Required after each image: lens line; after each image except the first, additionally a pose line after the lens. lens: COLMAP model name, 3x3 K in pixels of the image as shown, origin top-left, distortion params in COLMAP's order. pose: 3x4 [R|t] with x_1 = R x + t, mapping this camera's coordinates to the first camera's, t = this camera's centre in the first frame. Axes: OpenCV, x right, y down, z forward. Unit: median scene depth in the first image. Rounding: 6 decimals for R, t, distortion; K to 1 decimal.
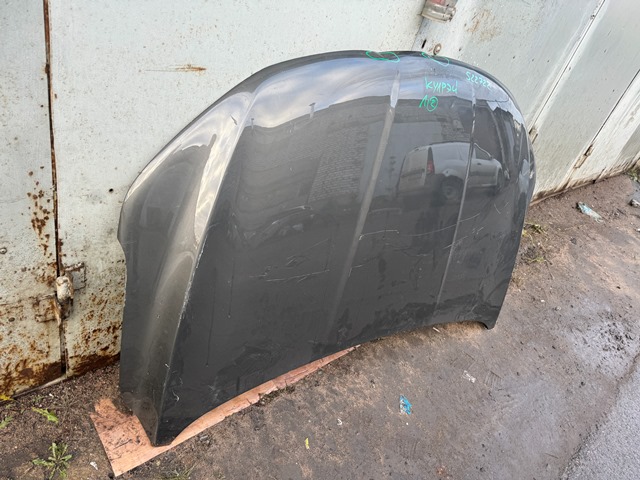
lens RADIAL K [[463.6, 0, 319.6], [0, 463.6, 228.5], [0, 0, 1]] dist [0.041187, -0.045314]
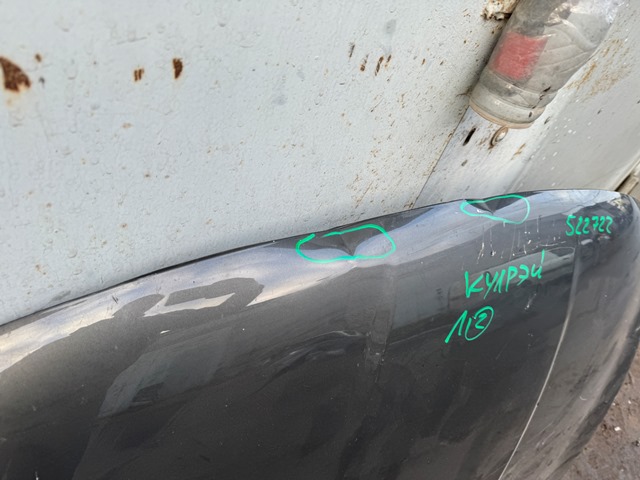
lens RADIAL K [[463.6, 0, 319.6], [0, 463.6, 228.5], [0, 0, 1]] dist [0.041187, -0.045314]
pose [[0.997250, 0.042051, -0.061027, 0.079094], [-0.033644, 0.990574, 0.132780, -0.250056], [0.066036, -0.130361, 0.989265, 0.379362]]
